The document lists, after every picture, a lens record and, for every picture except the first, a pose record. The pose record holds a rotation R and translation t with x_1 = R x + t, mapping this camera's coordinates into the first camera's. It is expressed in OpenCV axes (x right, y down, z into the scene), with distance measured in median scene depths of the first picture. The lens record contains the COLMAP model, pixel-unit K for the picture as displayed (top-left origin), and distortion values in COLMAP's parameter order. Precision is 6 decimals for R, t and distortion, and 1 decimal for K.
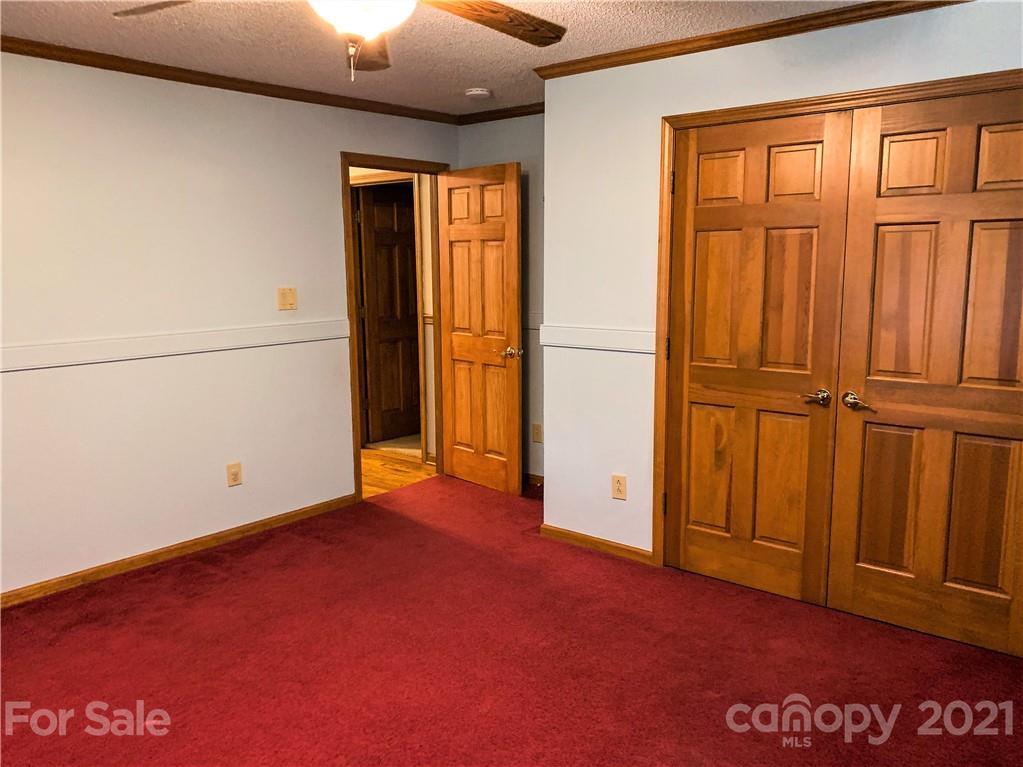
lens RADIAL K [[794.0, 0, 512.3], [0, 794.0, 386.7], [0, 0, 1]] dist [-0.000347, -0.015253]
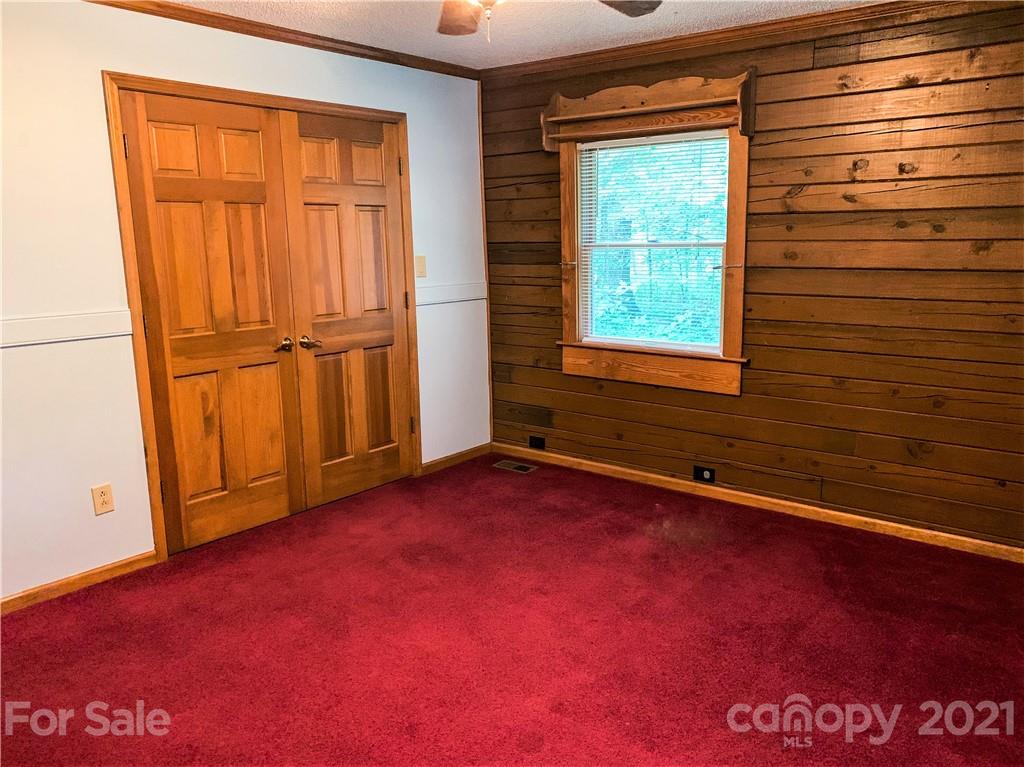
lens RADIAL K [[794.8, 0, 512.0], [0, 794.8, 384.0], [0, 0, 1]] dist [-0.000347, -0.015253]
pose [[-0.005762, -0.174862, 0.984576, -0.785227], [0.168999, 0.970260, 0.173308, -0.075917], [-0.985599, 0.167391, 0.023960, 0.603056]]
